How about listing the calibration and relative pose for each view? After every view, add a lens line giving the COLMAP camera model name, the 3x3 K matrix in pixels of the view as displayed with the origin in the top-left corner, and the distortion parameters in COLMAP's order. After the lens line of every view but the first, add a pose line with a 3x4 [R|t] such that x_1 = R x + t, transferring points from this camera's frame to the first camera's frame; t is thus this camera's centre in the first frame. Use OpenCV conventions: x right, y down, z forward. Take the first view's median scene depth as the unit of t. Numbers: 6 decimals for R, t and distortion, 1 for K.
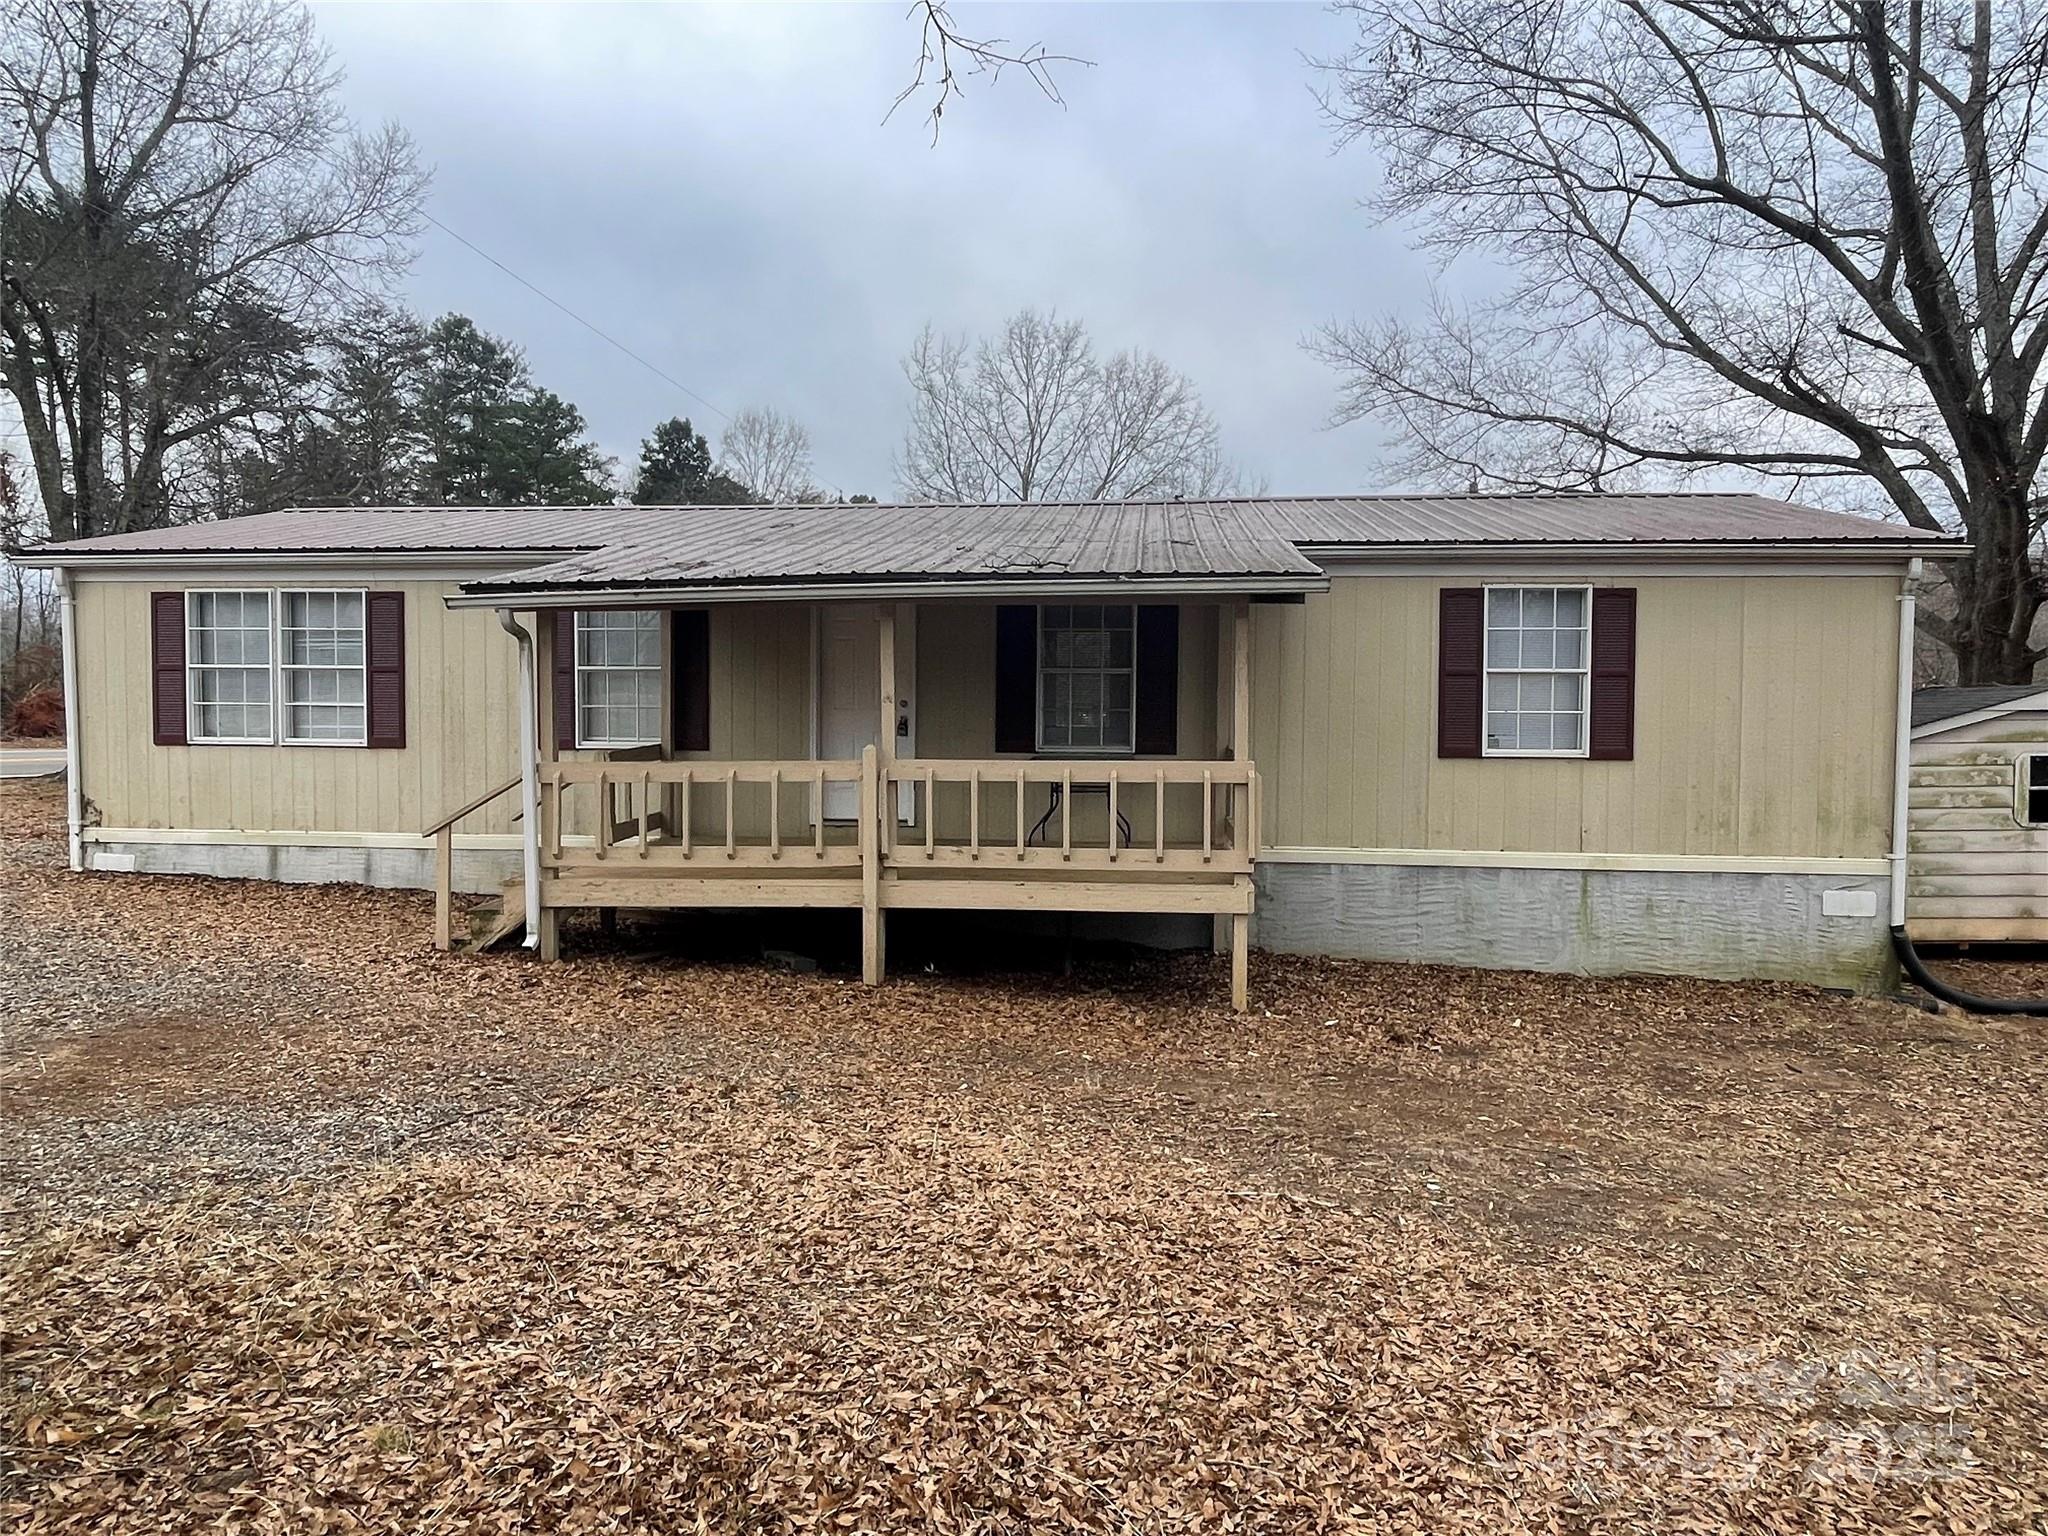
lens RADIAL K [[1290.8, 0, 1016.1], [0, 1290.8, 757.9], [0, 0, 1]] dist [-0.012076, -0.003400]
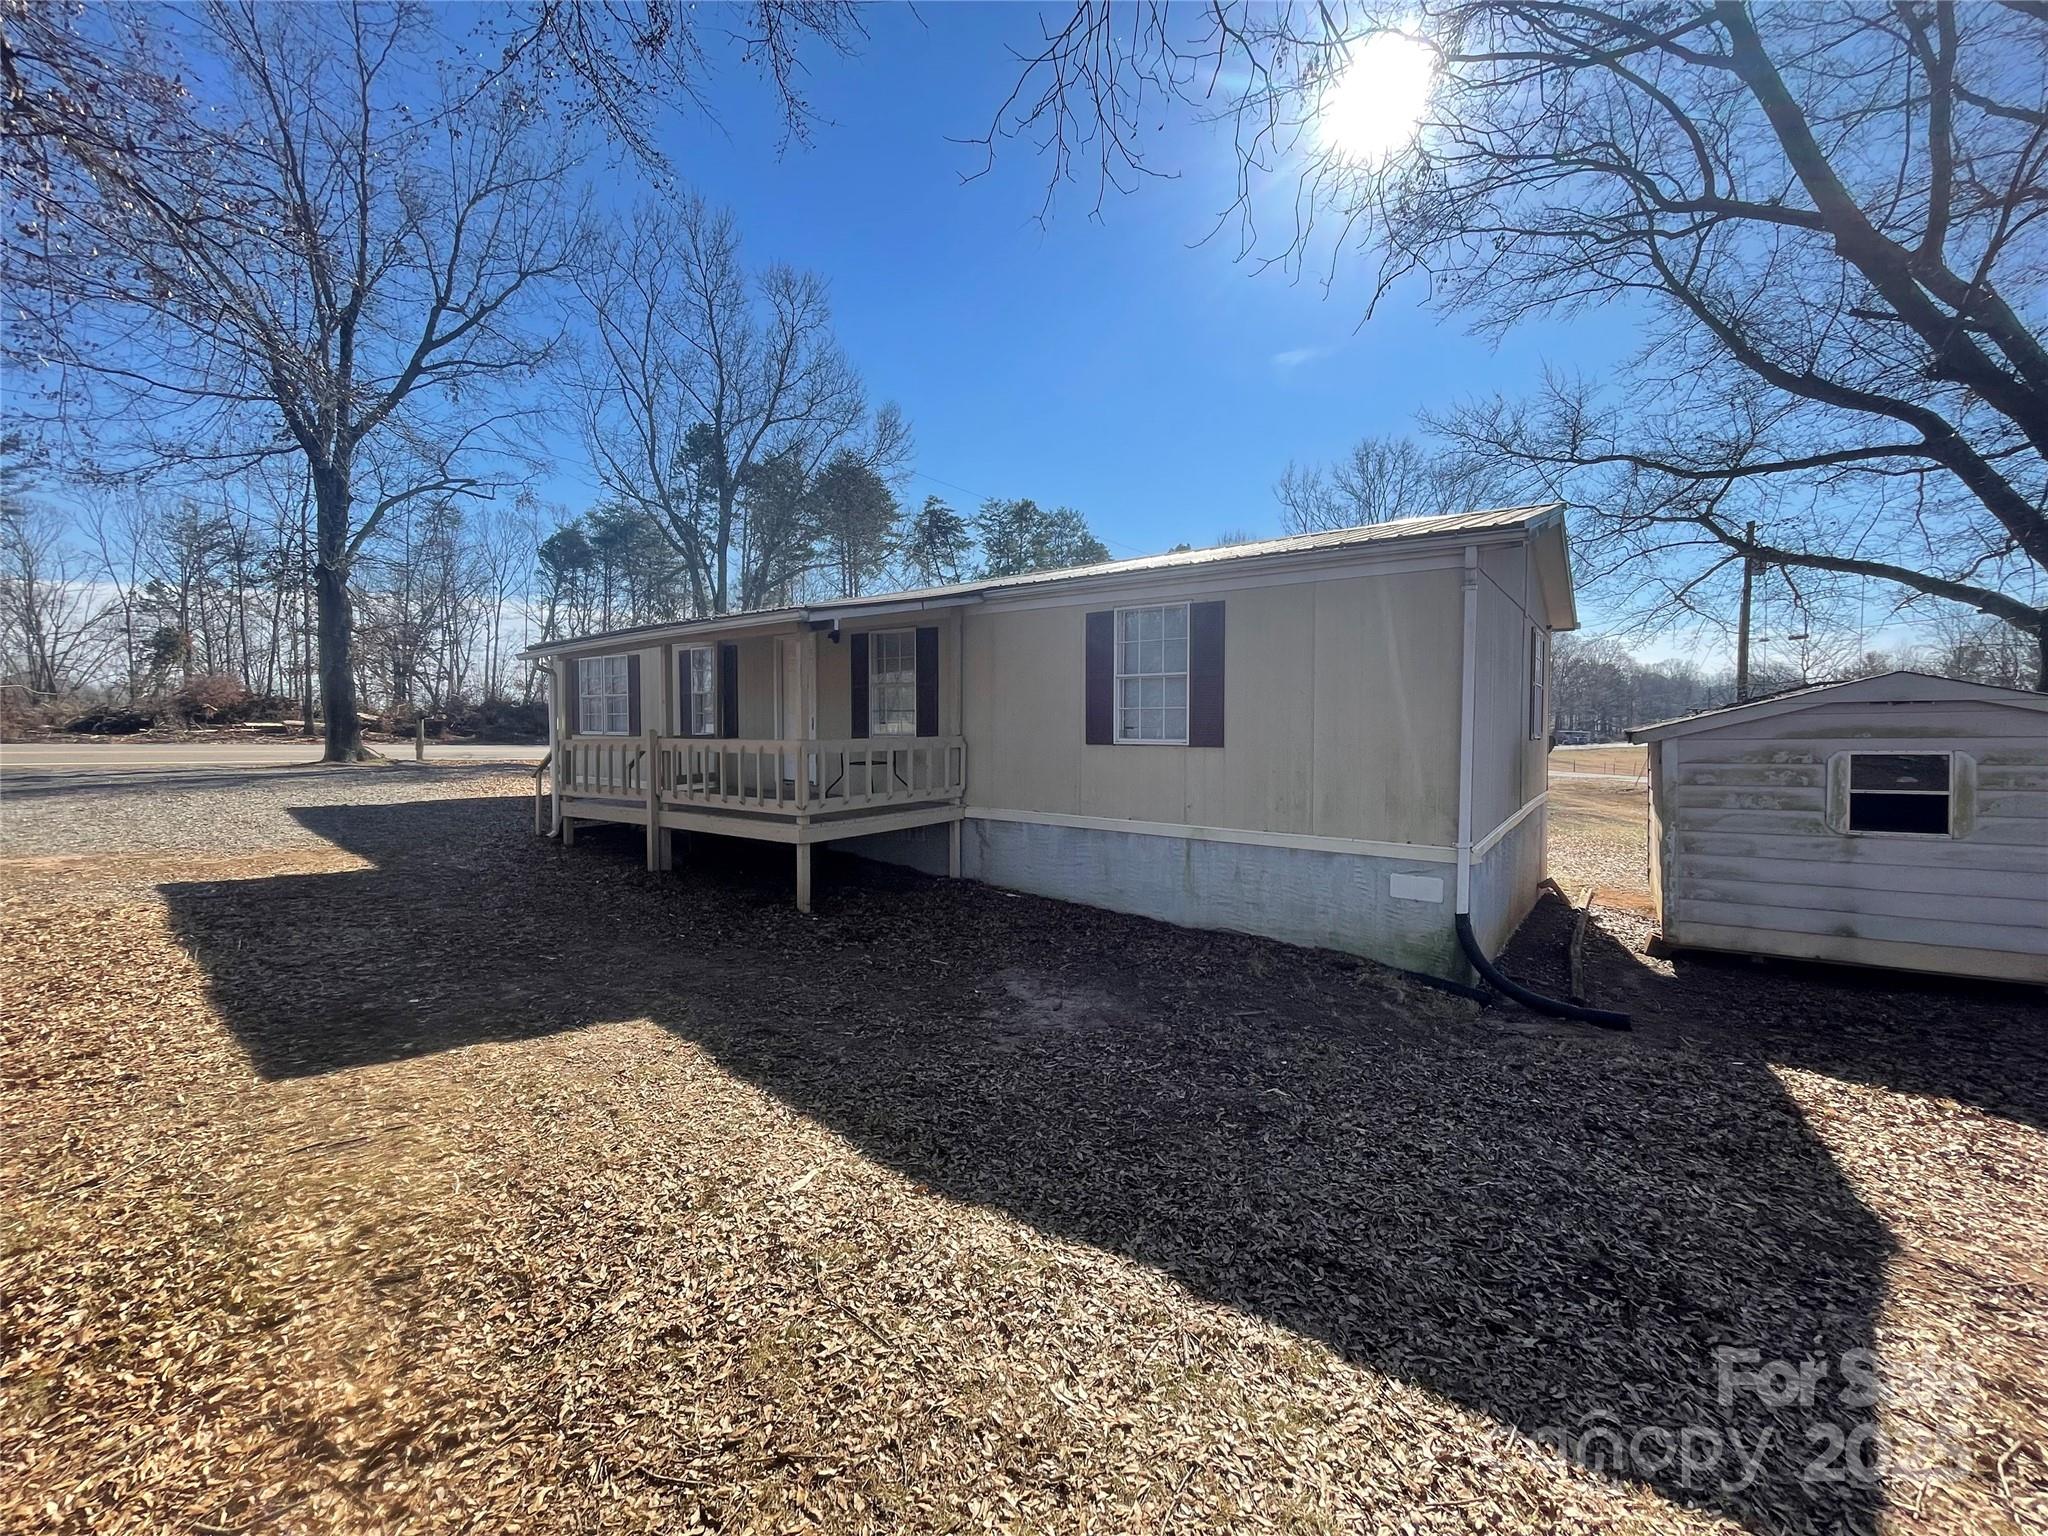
lens RADIAL K [[829.0, 0, 1020.0], [0, 829.0, 769.8], [0, 0, 1]] dist [-0.004164, 0.000686]
pose [[0.862464, 0.021332, -0.505669, 0.630834], [-0.018112, 0.999772, 0.011285, 0.014468], [0.505794, -0.000574, 0.862654, 0.231110]]
